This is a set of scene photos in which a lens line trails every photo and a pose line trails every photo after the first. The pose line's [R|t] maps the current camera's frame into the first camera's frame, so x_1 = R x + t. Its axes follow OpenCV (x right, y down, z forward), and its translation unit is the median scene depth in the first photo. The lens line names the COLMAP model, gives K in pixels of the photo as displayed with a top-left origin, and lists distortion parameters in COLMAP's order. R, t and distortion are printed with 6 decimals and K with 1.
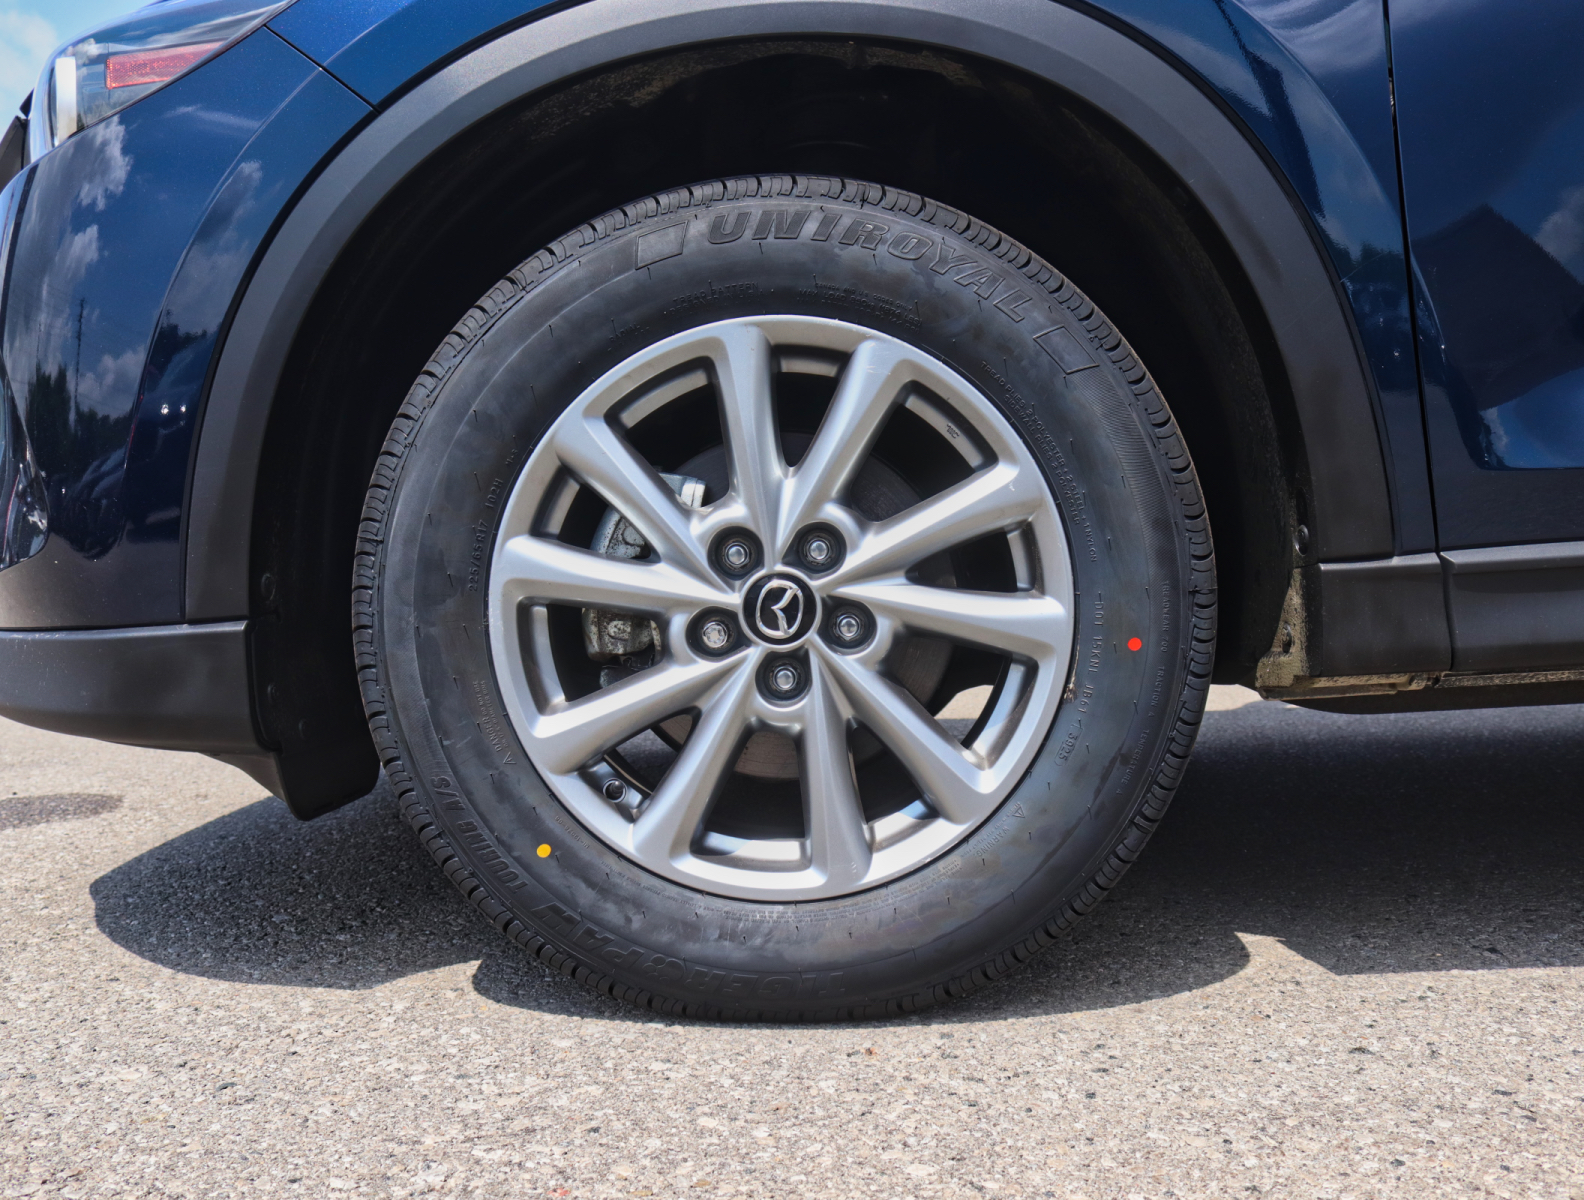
lens RADIAL K [[1489.6, 0, 795.6], [0, 1489.6, 567.9], [0, 0, 1]] dist [-0.178163, 0.163504]
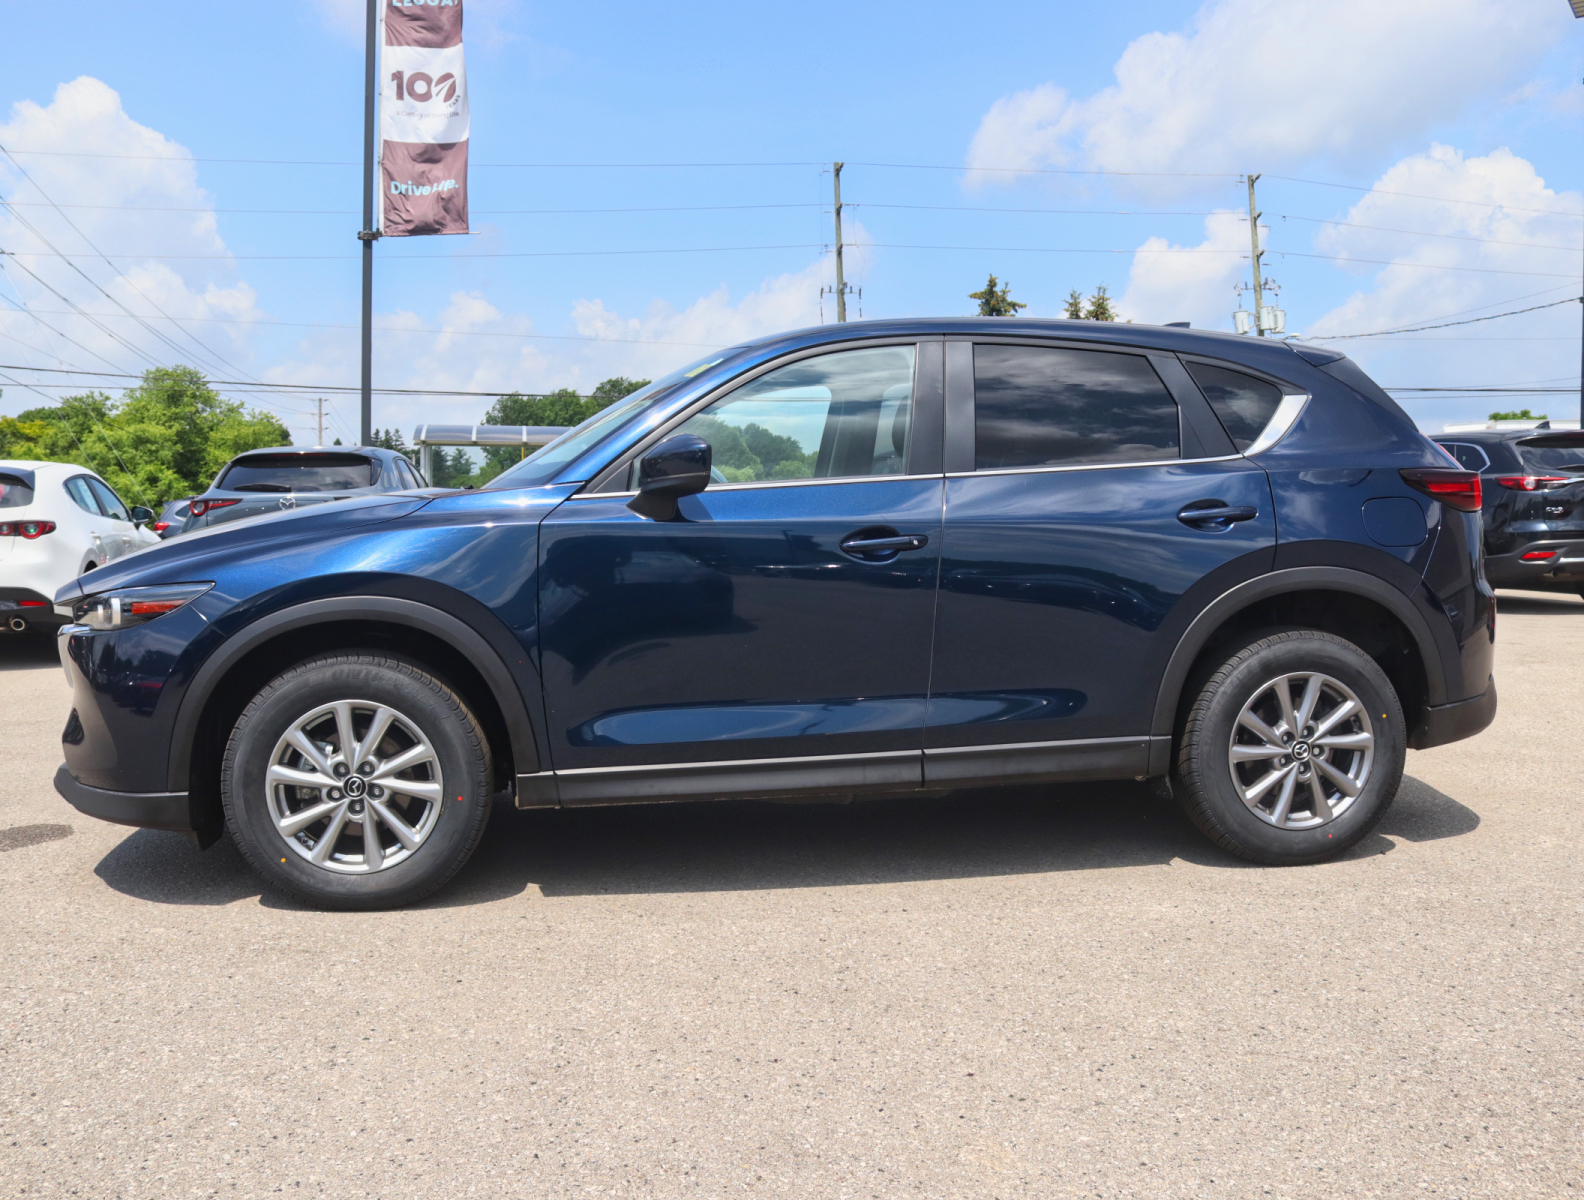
lens RADIAL K [[1489.6, 0, 795.6], [0, 1489.6, 567.9], [0, 0, 1]] dist [-0.178163, 0.163504]
pose [[0.985343, 0.007046, 0.170438, 0.396559], [-0.012874, 0.999369, 0.033117, -0.578721], [-0.170097, -0.034826, 0.984812, -2.352618]]
